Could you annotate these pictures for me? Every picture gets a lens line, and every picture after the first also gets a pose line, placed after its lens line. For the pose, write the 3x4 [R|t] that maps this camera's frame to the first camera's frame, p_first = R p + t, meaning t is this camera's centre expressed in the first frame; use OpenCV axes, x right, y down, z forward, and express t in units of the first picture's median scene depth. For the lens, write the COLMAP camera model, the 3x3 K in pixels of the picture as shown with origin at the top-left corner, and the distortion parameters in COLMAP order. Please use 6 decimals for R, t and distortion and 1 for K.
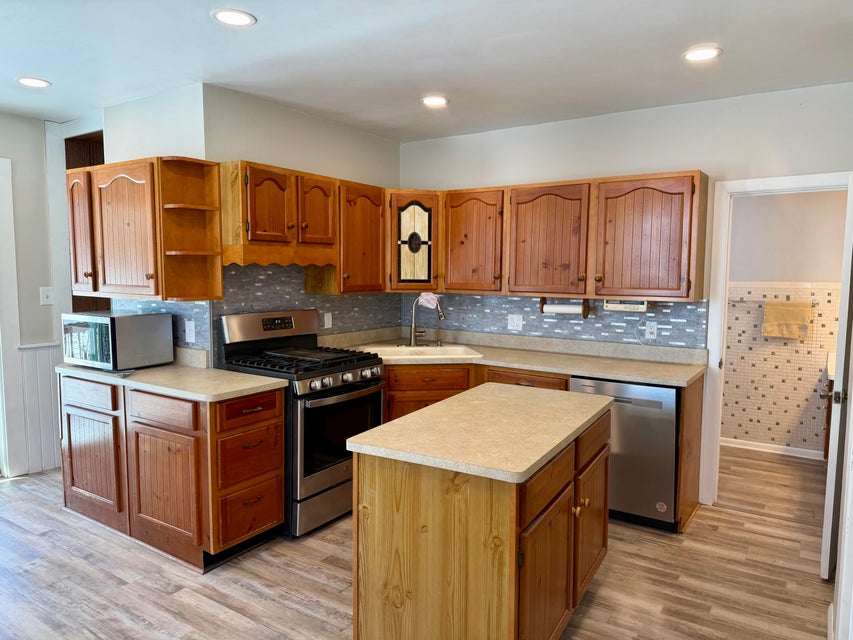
lens RADIAL K [[594.6, 0, 427.1], [0, 594.6, 317.6], [0, 0, 1]] dist [0.021551, -0.024367]
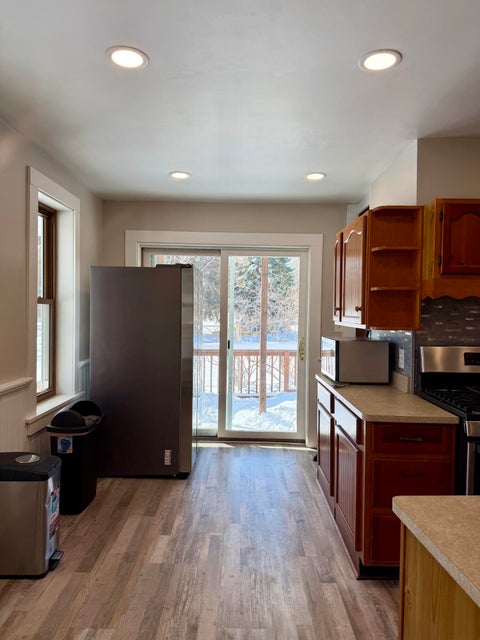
lens RADIAL K [[446.1, 0, 238.3], [0, 446.1, 319.1], [0, 0, 1]] dist [0.021551, -0.024367]
pose [[0.537190, 0.016896, -0.843292, 0.174725], [-0.080657, 0.996247, -0.031419, 0.000235], [0.839596, 0.084895, 0.536537, 0.313603]]
